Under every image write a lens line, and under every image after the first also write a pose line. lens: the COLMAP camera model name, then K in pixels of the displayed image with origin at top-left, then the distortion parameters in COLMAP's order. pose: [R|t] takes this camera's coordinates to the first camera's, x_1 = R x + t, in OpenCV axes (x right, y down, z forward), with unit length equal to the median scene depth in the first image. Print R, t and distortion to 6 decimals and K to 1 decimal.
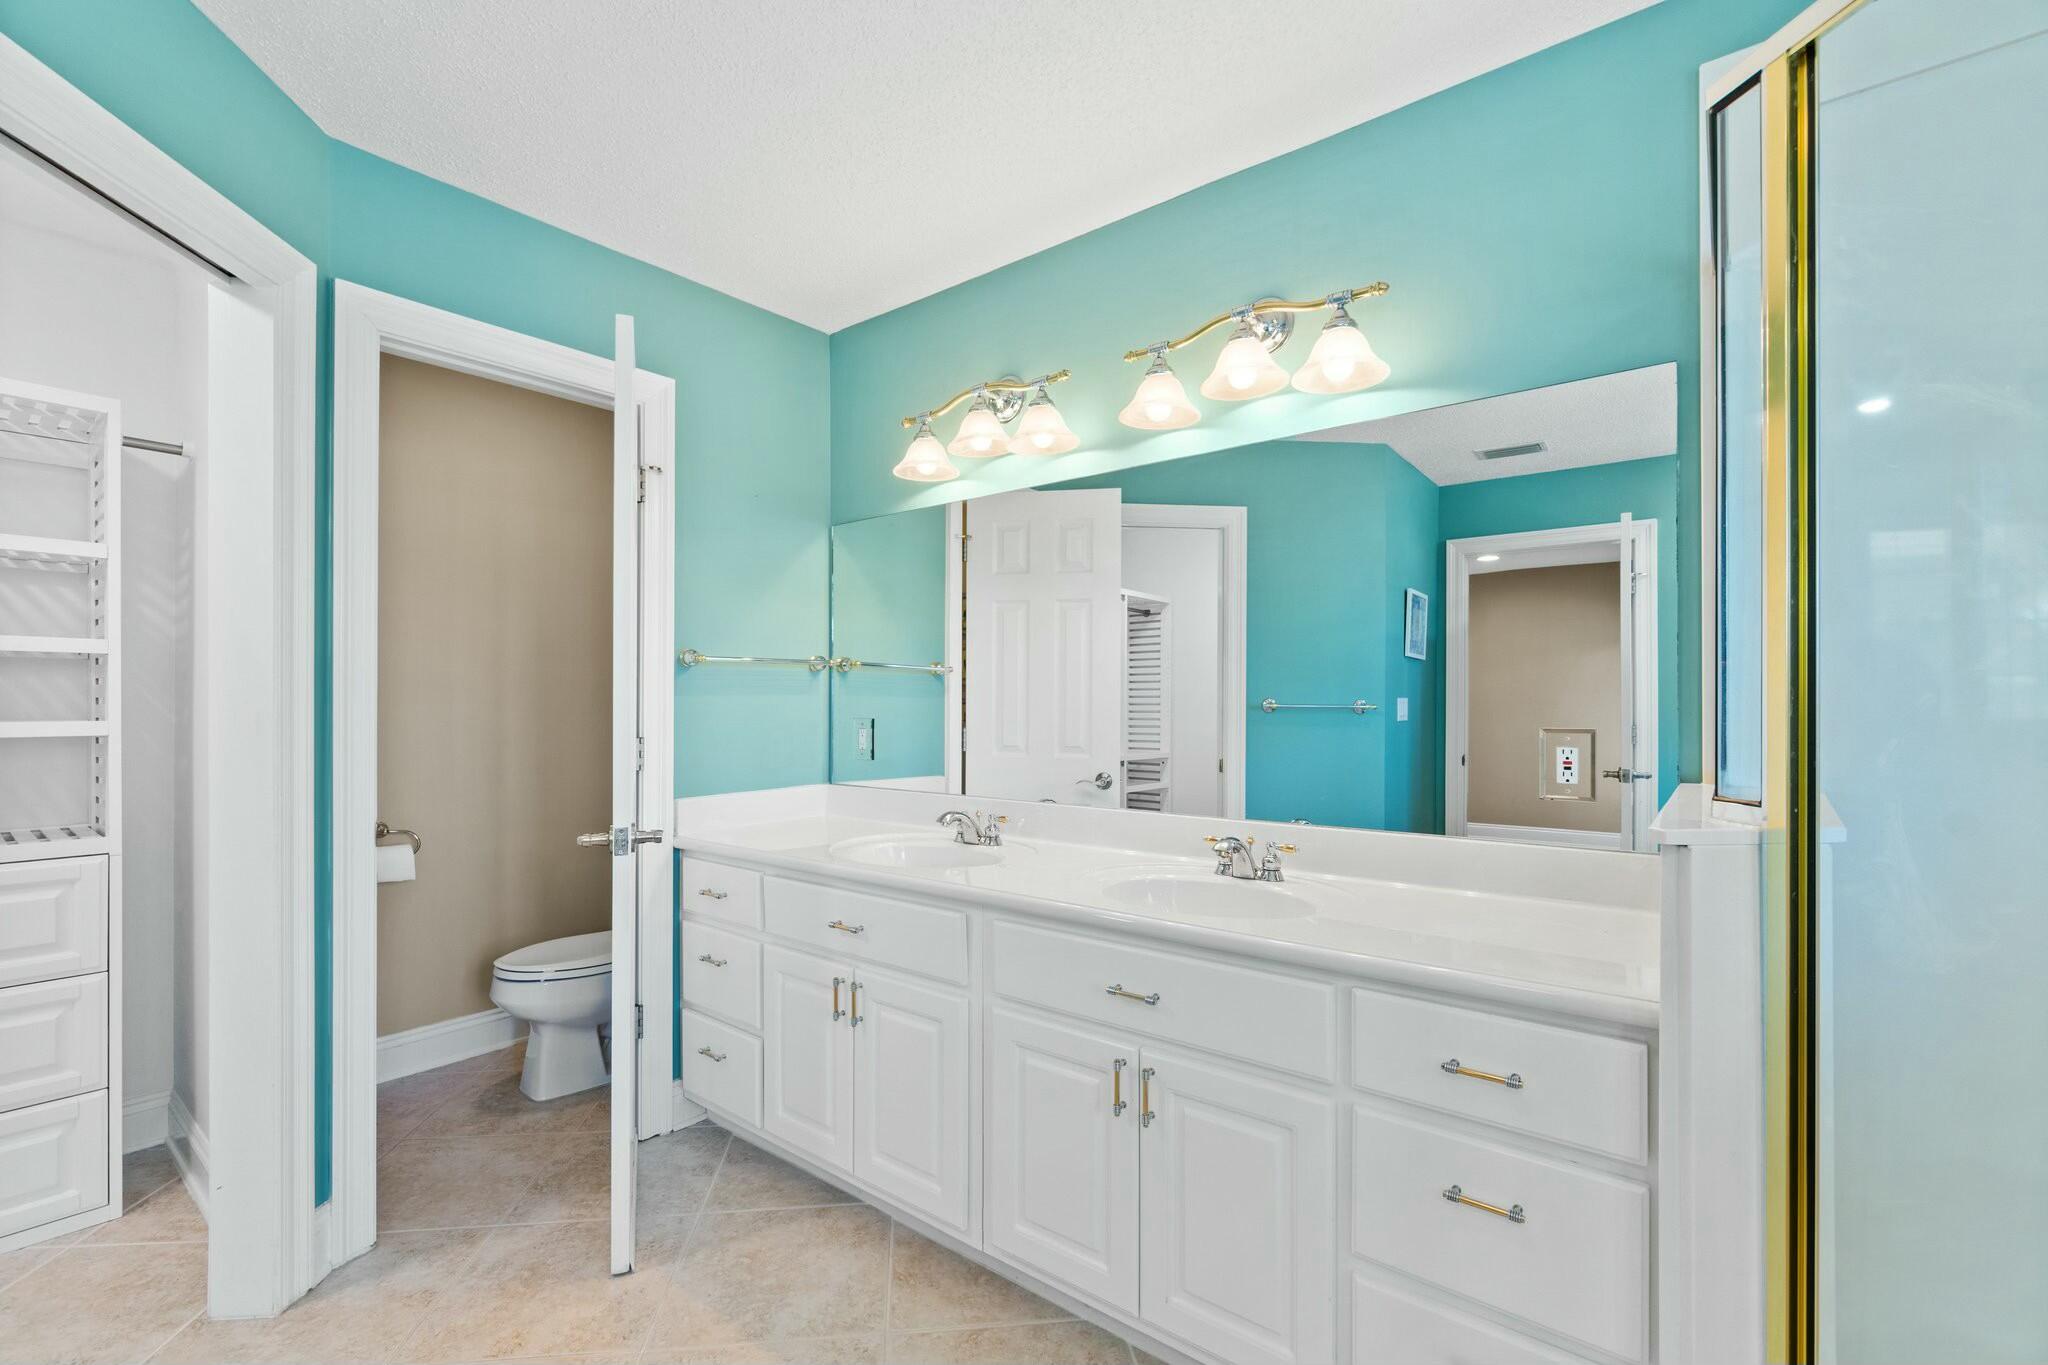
lens RADIAL K [[872.4, 0, 1066.9], [0, 872.4, 686.5], [0, 0, 1]] dist [-0.001440, -0.000283]
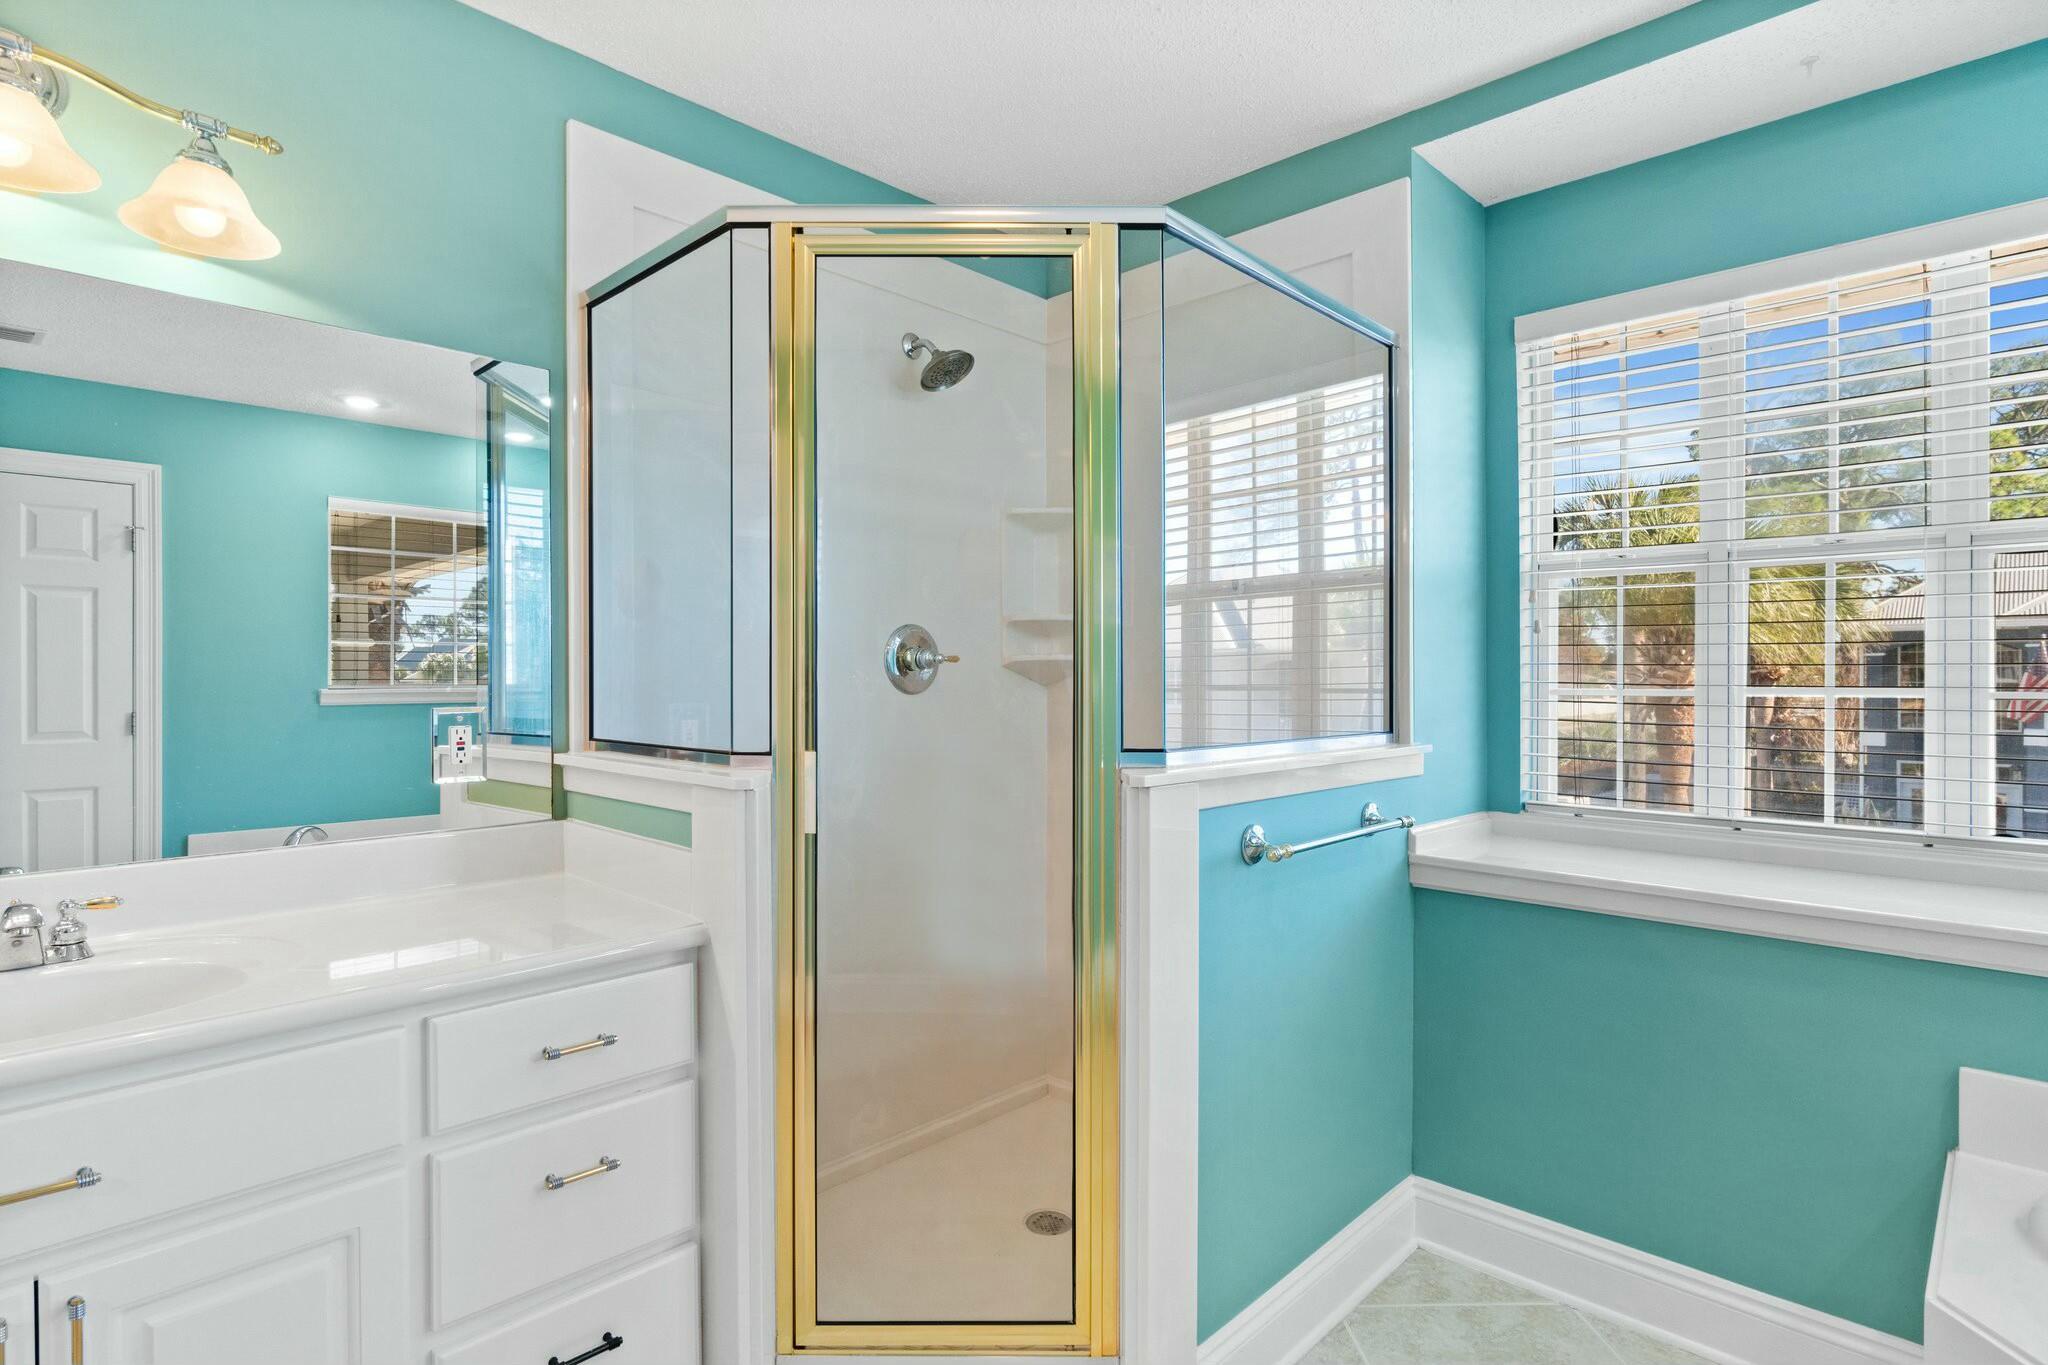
lens RADIAL K [[1047.9, 0, 1019.9], [0, 1047.9, 680.5], [0, 0, 1]] dist [-0.000372, 0.000270]
pose [[0.121007, 0.009772, 0.992604, -0.480515], [-0.003990, 0.999948, -0.009358, 0.018453], [-0.992644, -0.002828, 0.121039, 0.241864]]
